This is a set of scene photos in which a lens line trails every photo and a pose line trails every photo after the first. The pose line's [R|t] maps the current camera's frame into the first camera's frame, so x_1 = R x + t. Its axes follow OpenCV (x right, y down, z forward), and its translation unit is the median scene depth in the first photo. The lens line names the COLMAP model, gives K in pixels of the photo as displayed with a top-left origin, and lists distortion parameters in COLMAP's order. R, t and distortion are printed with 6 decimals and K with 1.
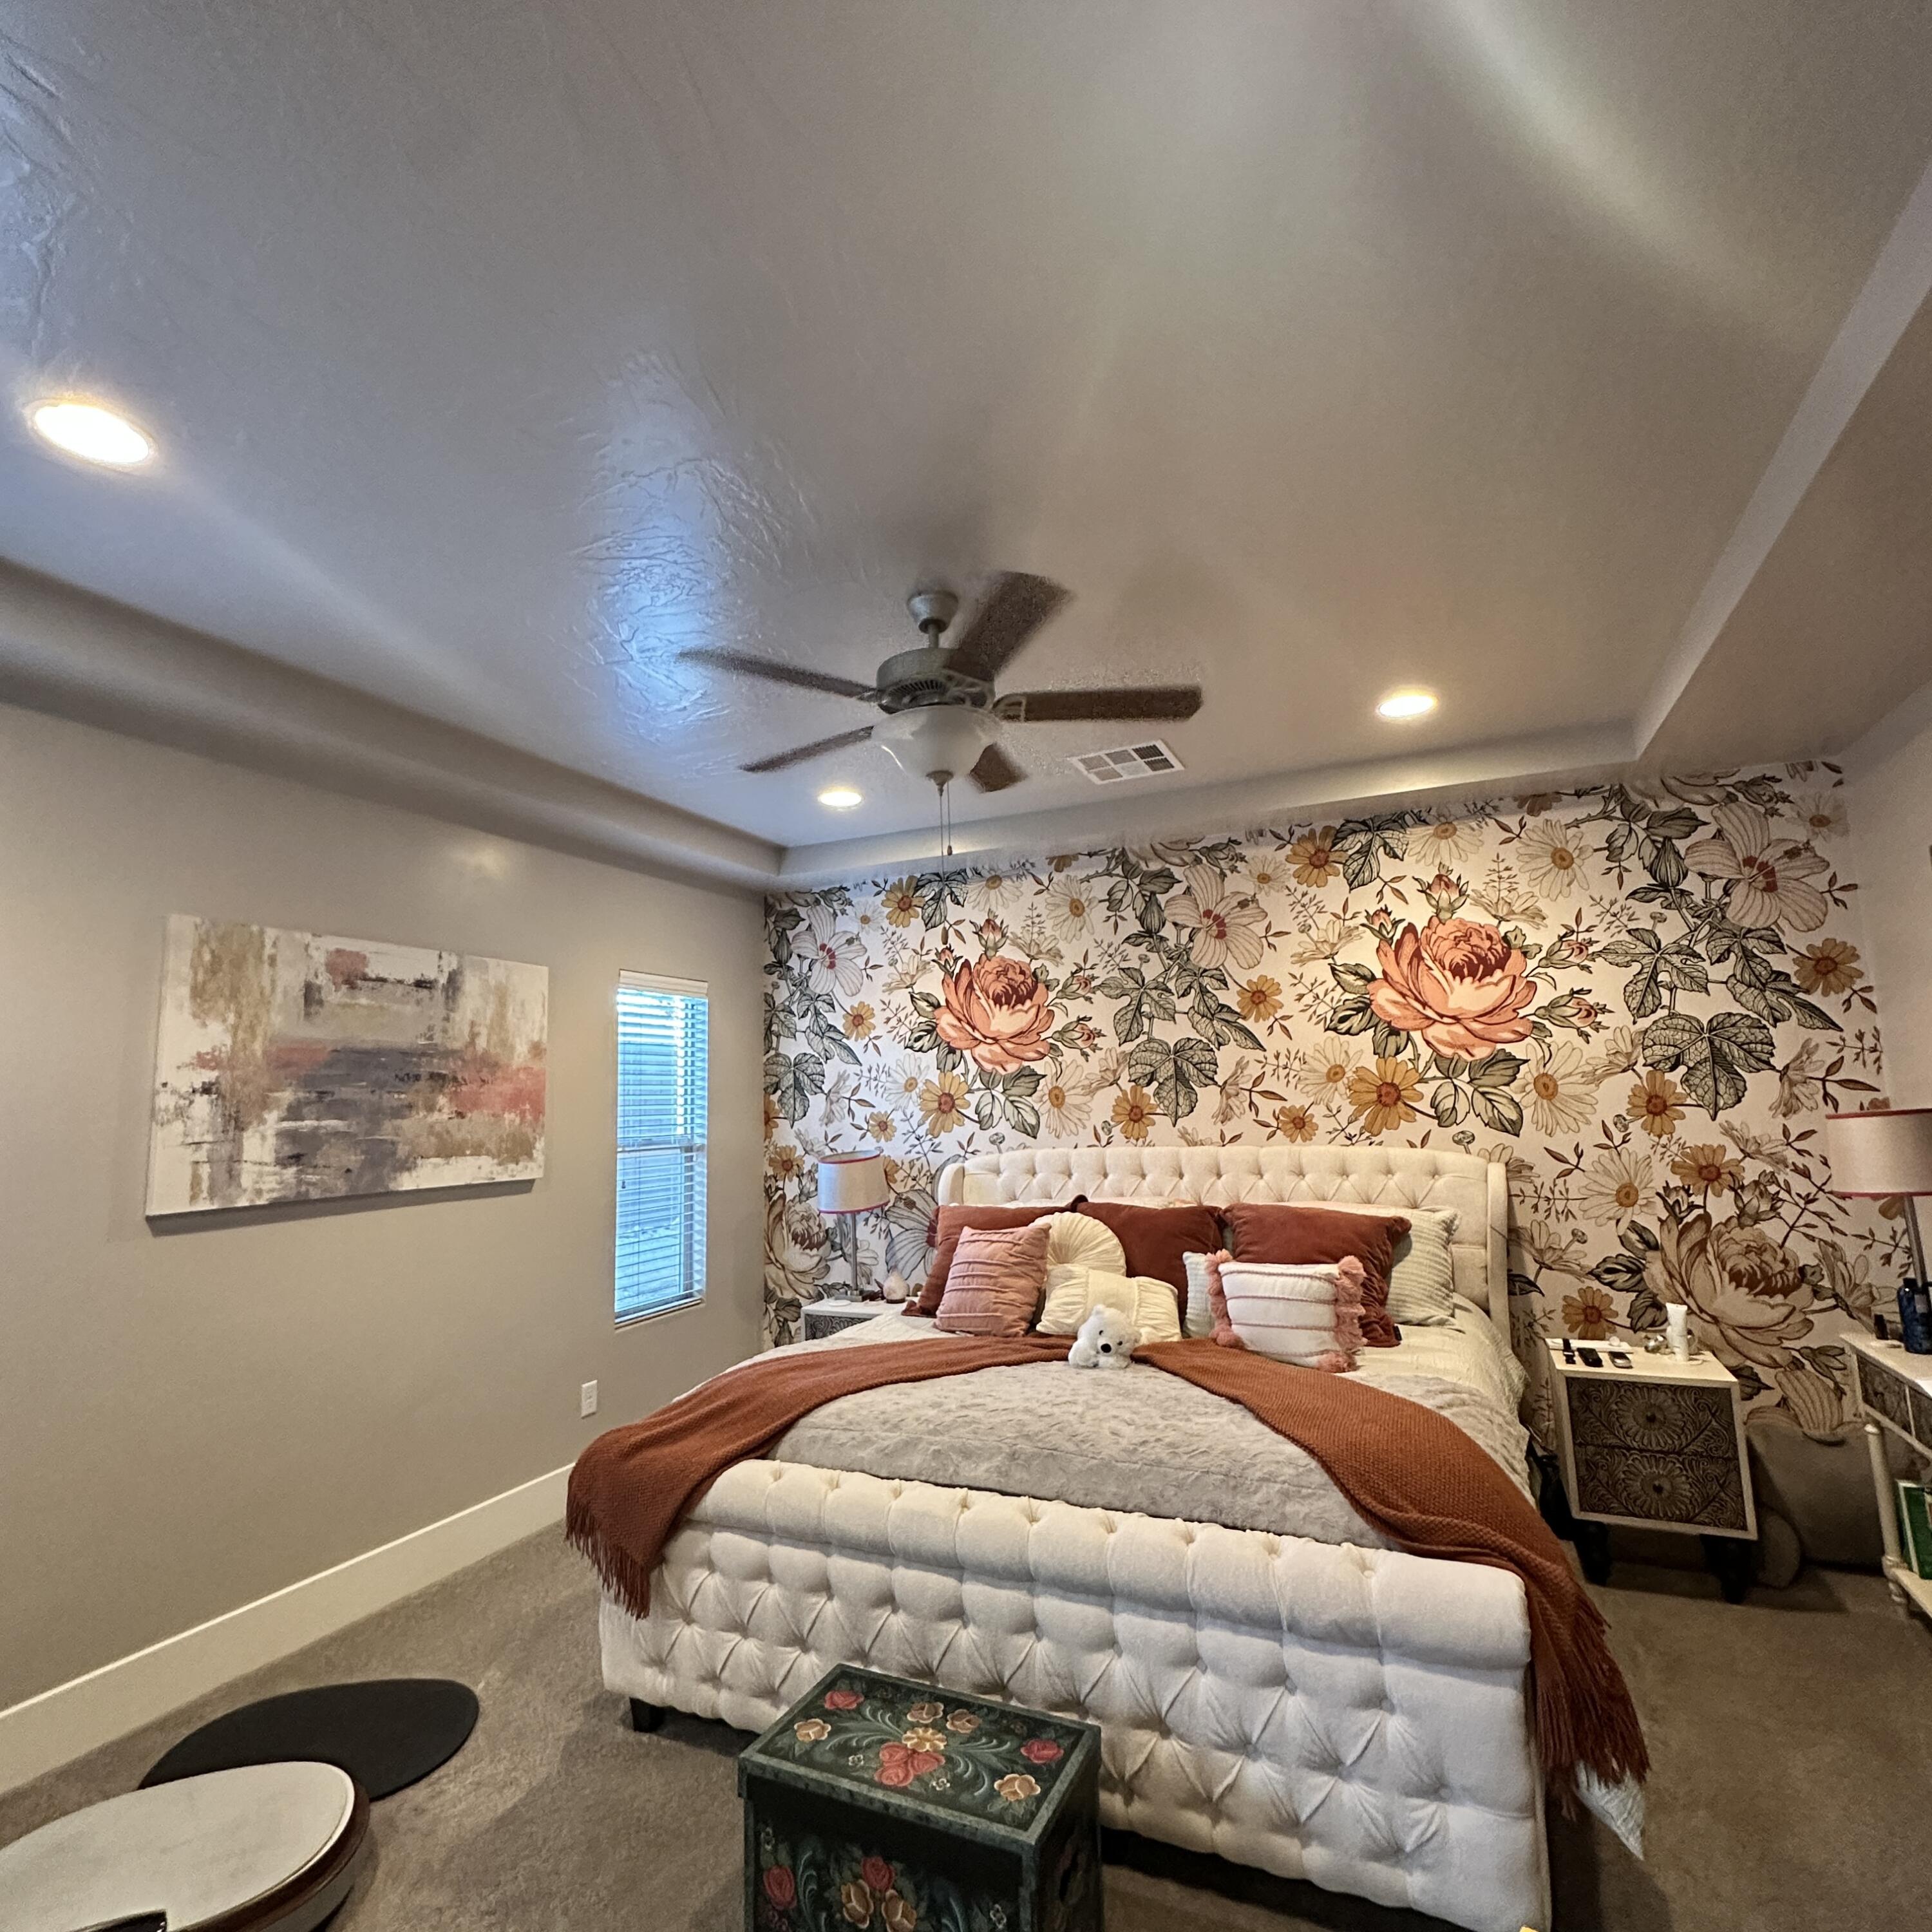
lens RADIAL K [[1013.3, 0, 962.8], [0, 1013.3, 968.9], [0, 0, 1]] dist [0.000758, 0.000729]
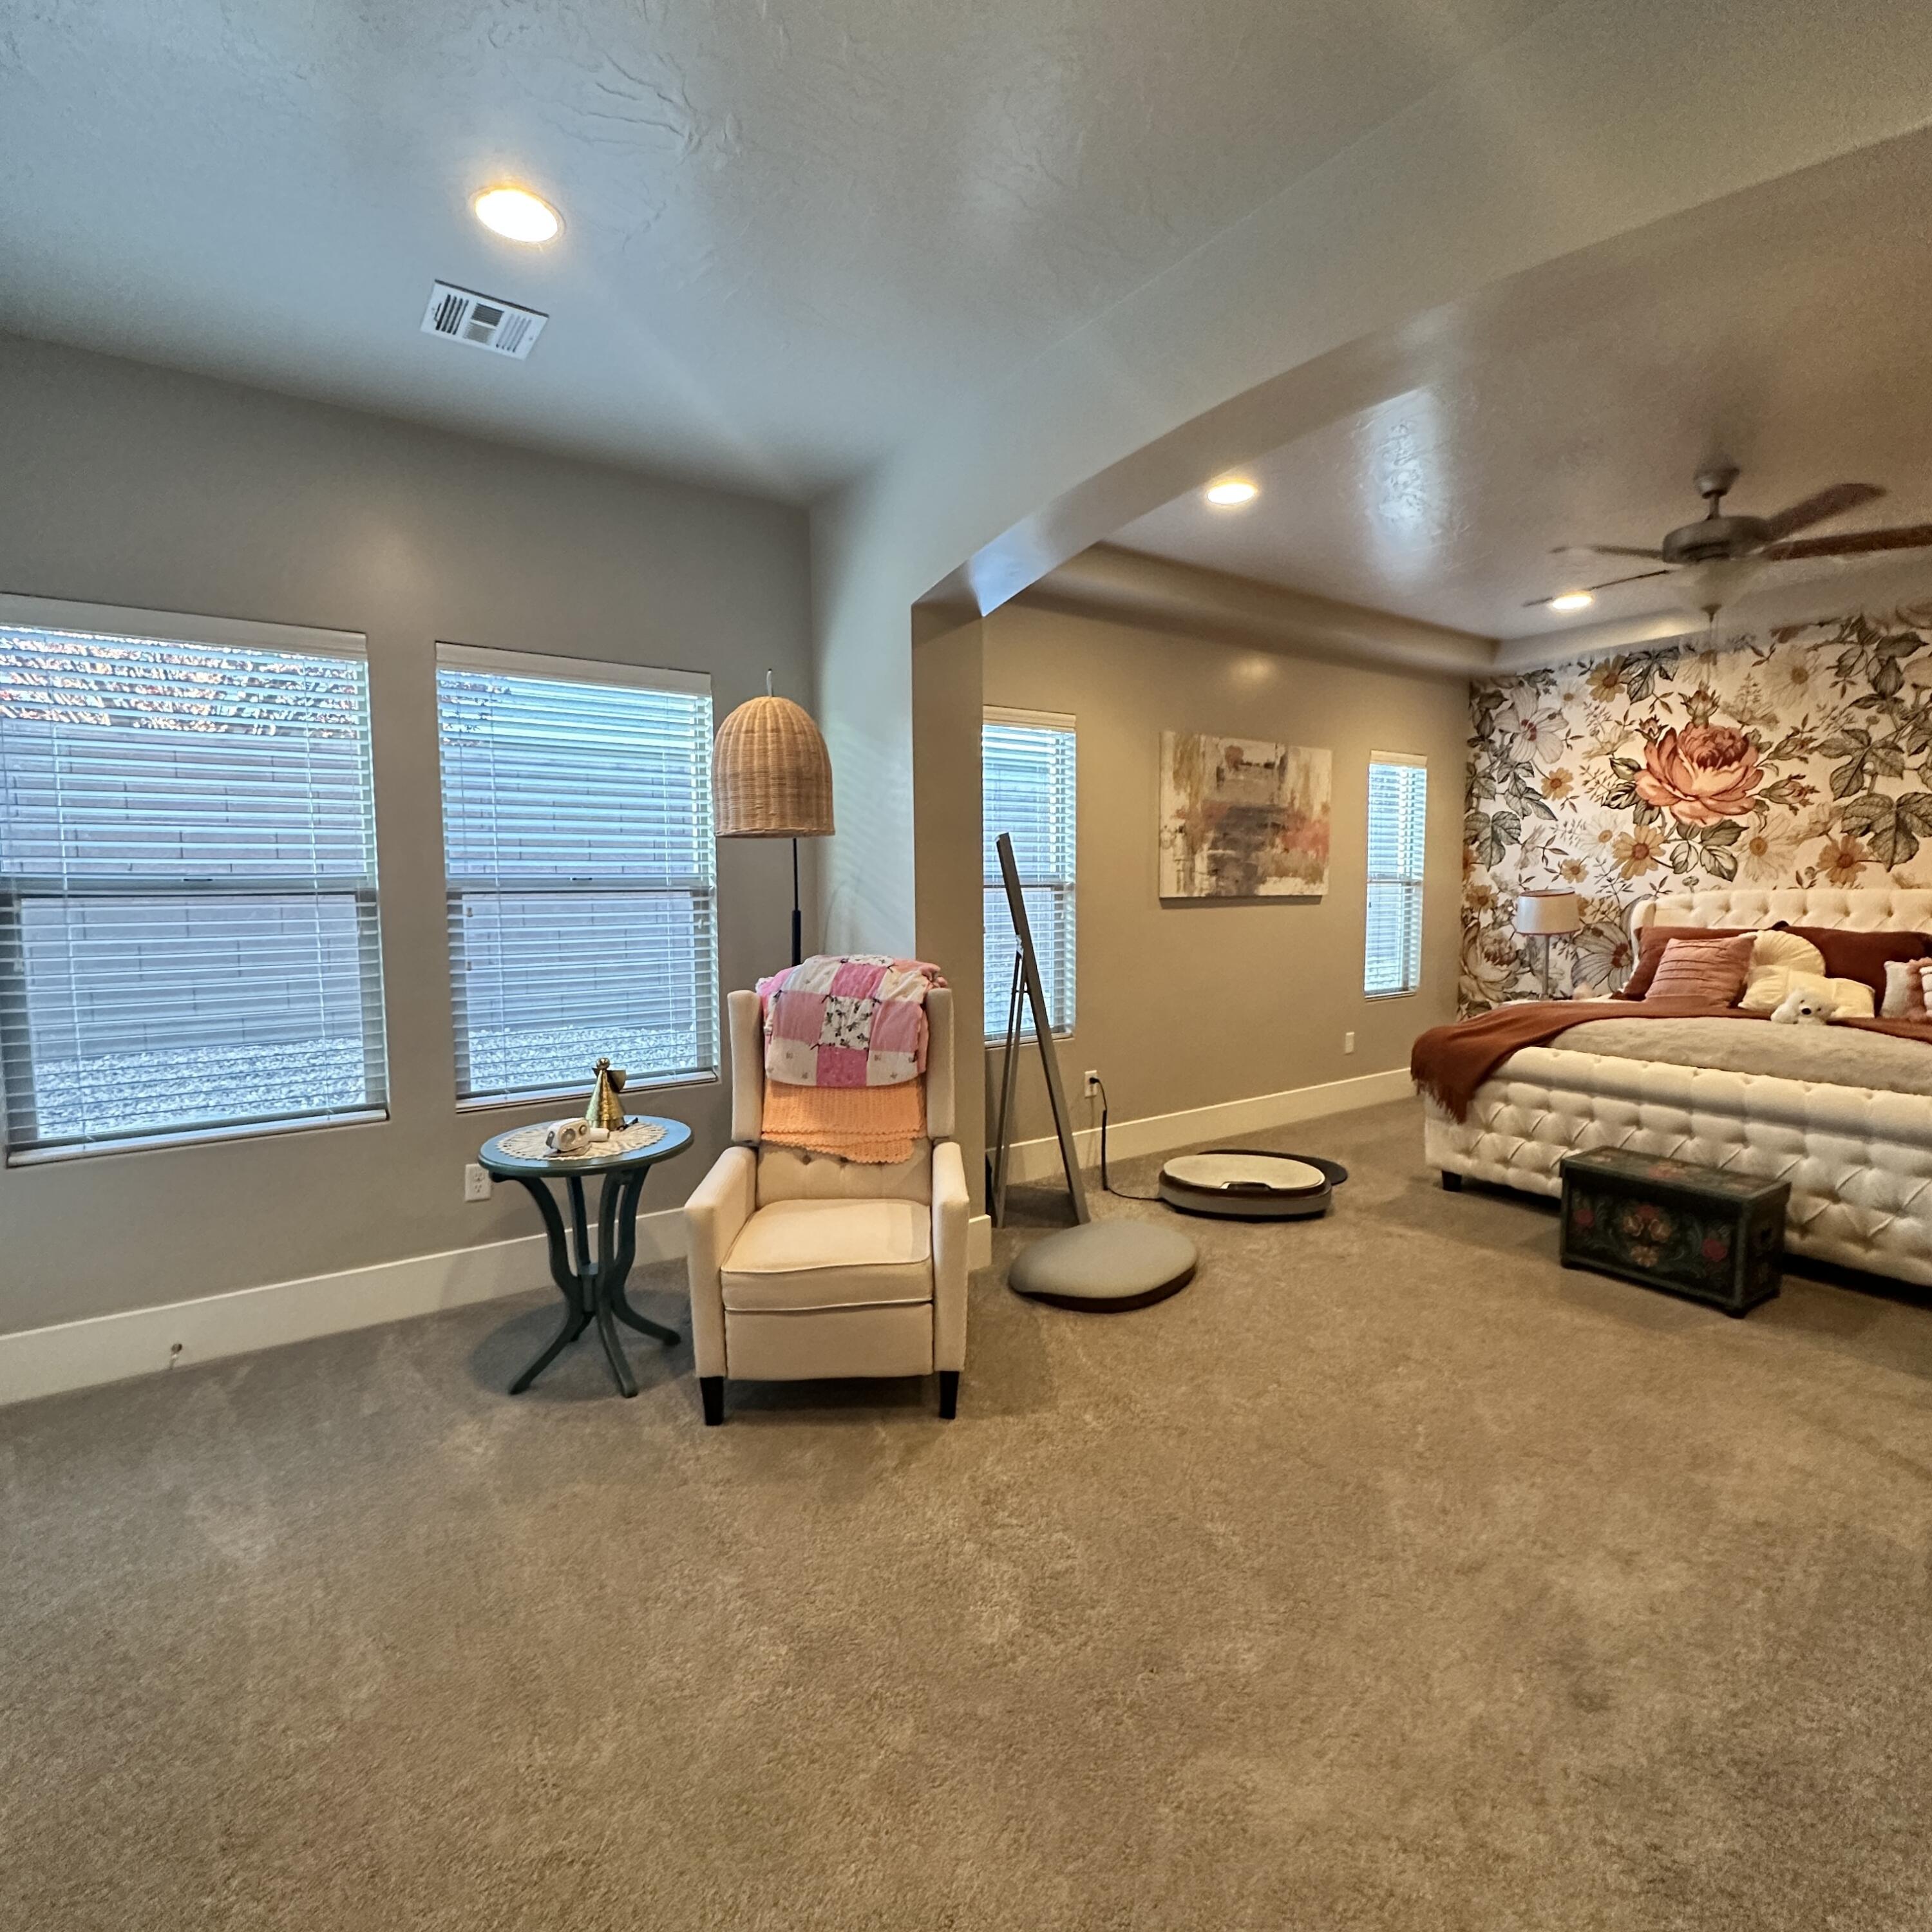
lens RADIAL K [[1013.3, 0, 978.5], [0, 1013.3, 961.2], [0, 0, 1]] dist [0.000758, 0.000729]
pose [[0.865813, 0.064229, -0.496228, -0.118670], [0.045182, 0.977640, 0.205374, -0.029201], [0.498324, -0.200237, 0.843551, -0.559558]]
